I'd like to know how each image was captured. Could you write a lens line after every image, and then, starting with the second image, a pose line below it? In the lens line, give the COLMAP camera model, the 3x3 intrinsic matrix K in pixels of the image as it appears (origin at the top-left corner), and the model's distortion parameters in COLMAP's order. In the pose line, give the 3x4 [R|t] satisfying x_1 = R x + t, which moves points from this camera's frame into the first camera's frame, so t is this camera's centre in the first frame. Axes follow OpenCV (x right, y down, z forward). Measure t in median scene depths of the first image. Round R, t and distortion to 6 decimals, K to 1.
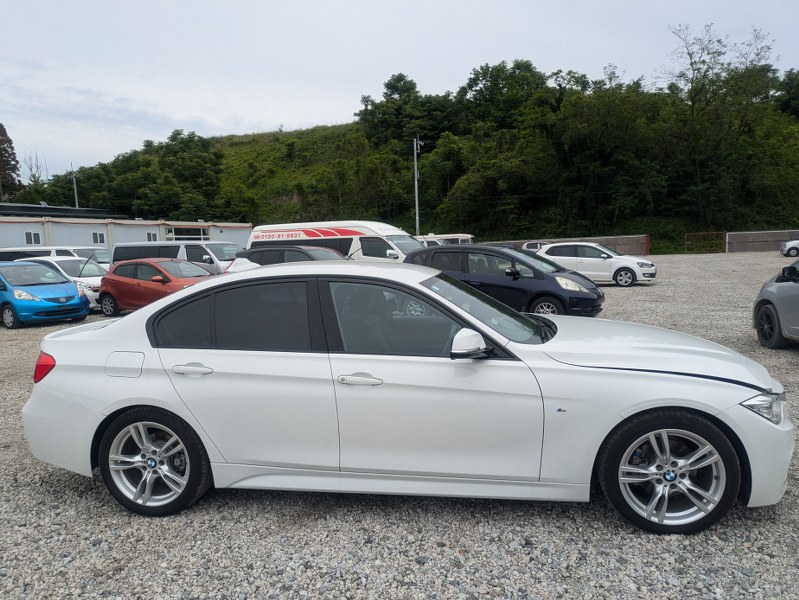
lens RADIAL K [[584.9, 0, 399.5], [0, 584.9, 300.0], [0, 0, 1]] dist [0.019130, -0.000263]
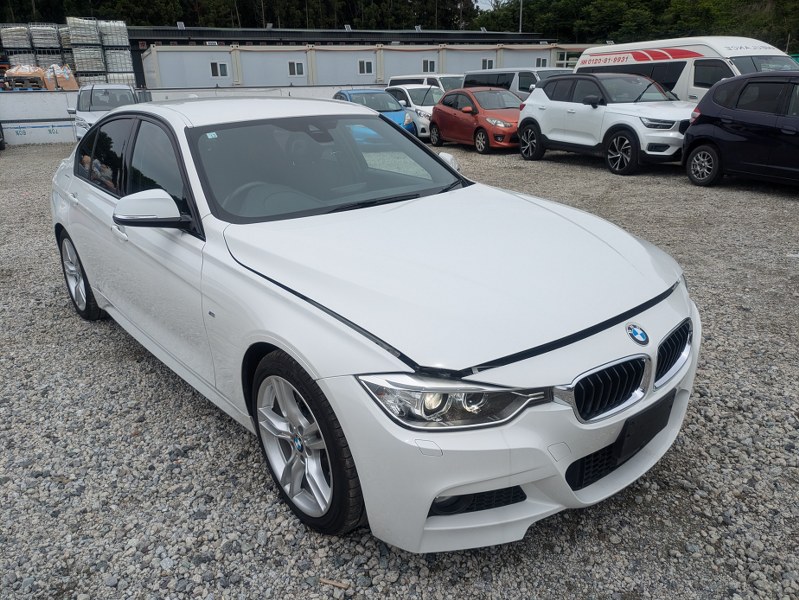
lens RADIAL K [[594.9, 0, 399.5], [0, 594.9, 300.0], [0, 0, 1]] dist [0.033571, -0.002287]
pose [[0.763327, 0.229024, -0.604053, 0.171768], [-0.058705, 0.955771, 0.288193, -0.012103], [0.643340, -0.184524, 0.743011, 0.109856]]
